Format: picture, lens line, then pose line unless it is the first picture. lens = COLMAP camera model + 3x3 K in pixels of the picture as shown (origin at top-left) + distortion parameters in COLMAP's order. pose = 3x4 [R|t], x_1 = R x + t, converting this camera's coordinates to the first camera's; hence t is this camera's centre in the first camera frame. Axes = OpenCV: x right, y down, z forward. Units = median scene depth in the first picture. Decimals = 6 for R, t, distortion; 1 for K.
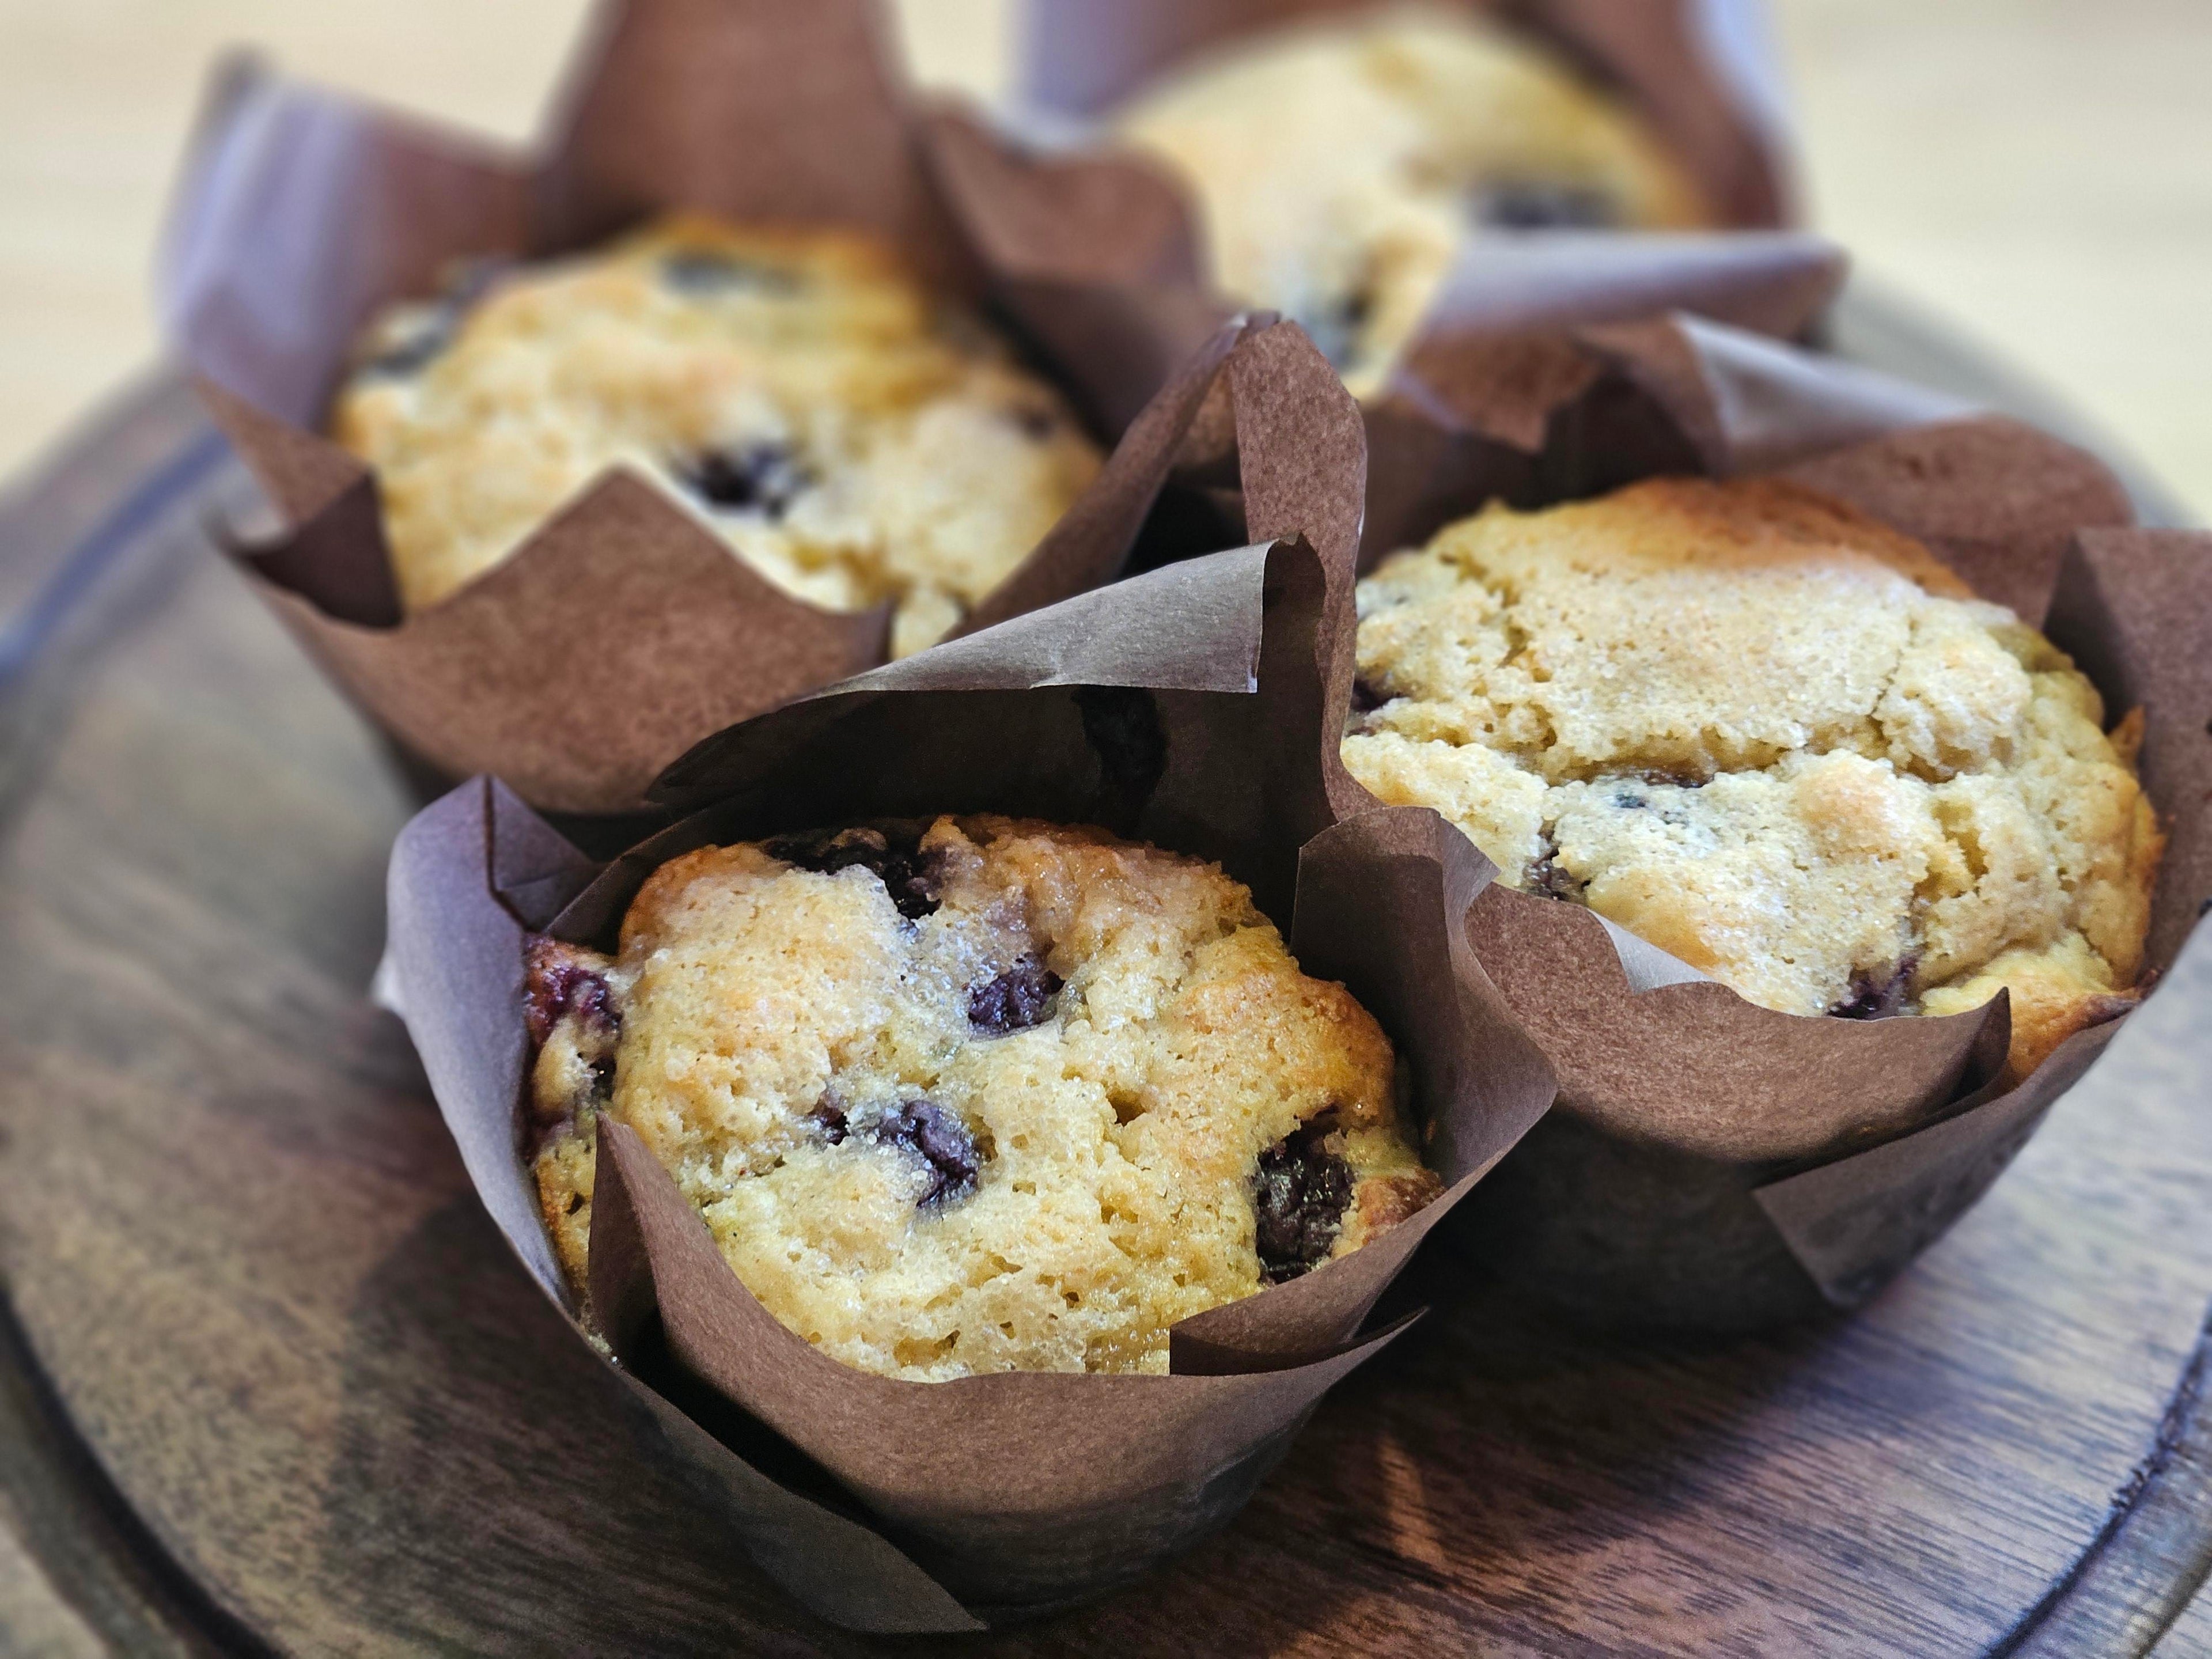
lens RADIAL K [[4289.1, 0, 1087.4], [0, 4289.1, 776.6], [0, 0, 1]] dist [-0.050229, 0.000000]
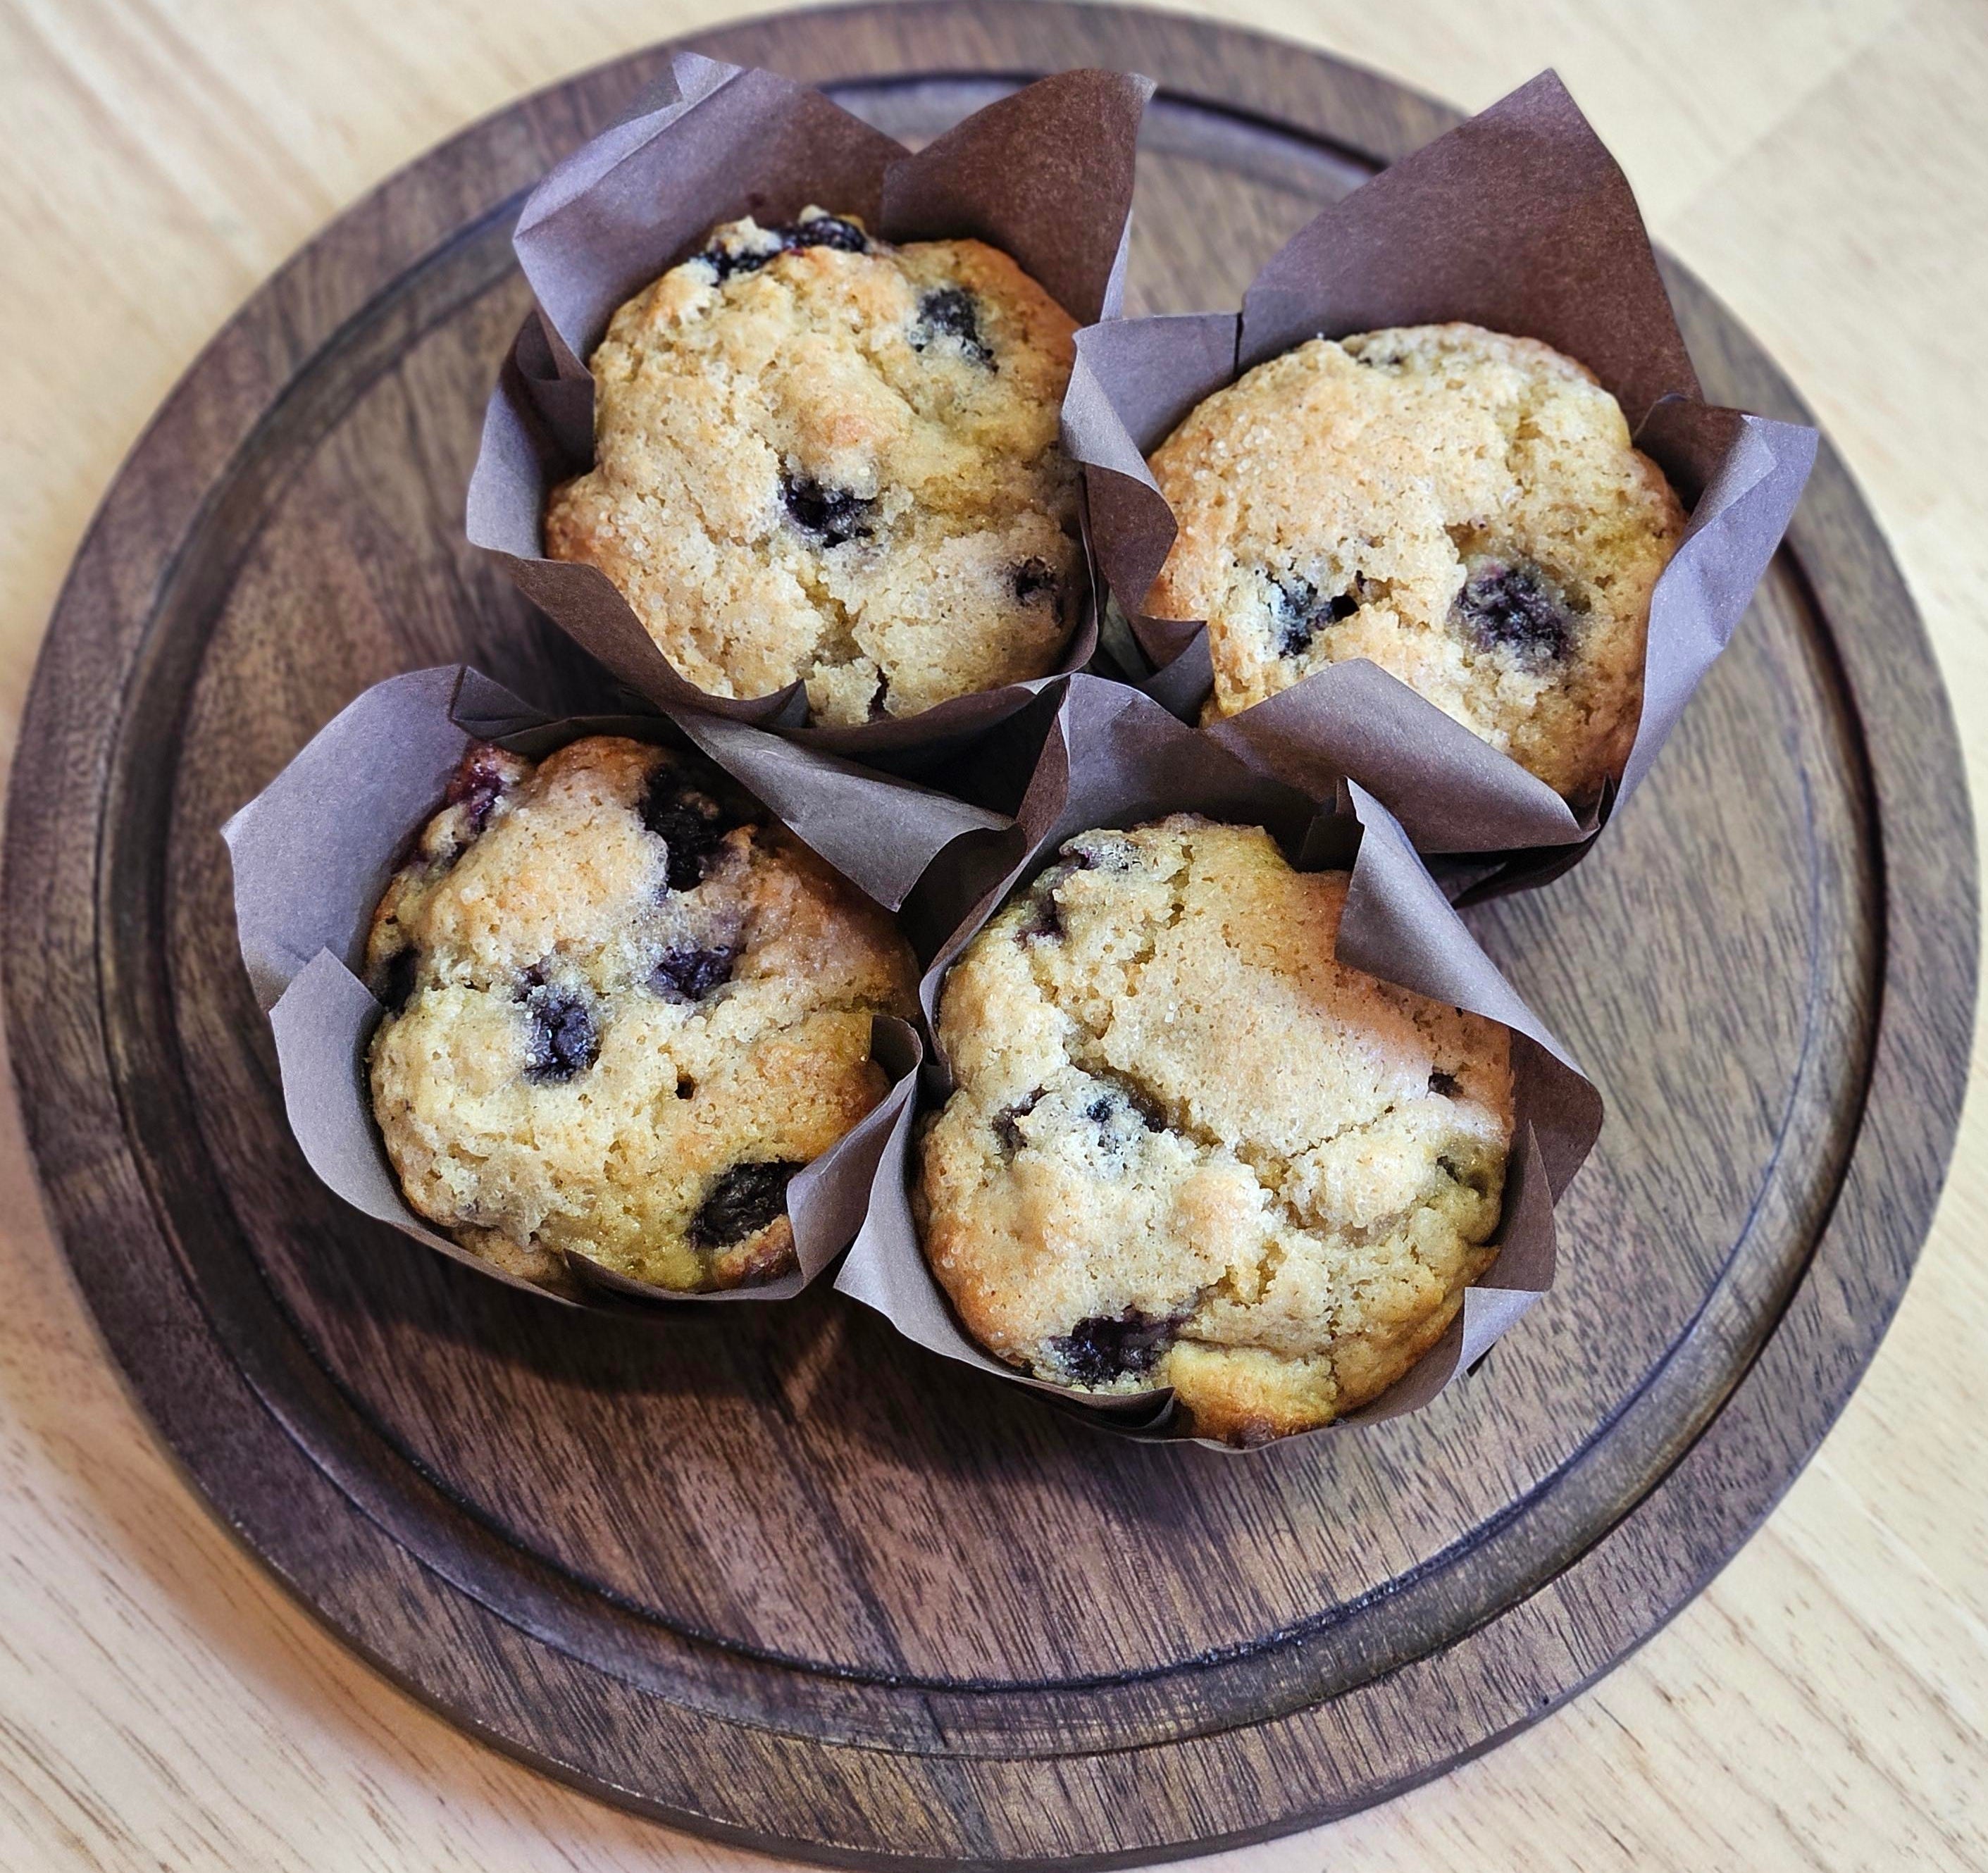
lens RADIAL K [[5343.4, 0, 989.3], [0, 5343.4, 934.7], [0, 0, 1]] dist [-0.147603, 0.000000]
pose [[0.777371, 0.586656, -0.226998, 0.462945], [-0.449814, 0.770684, 0.451345, -0.817954], [0.439728, -0.248756, 0.862994, -0.533803]]
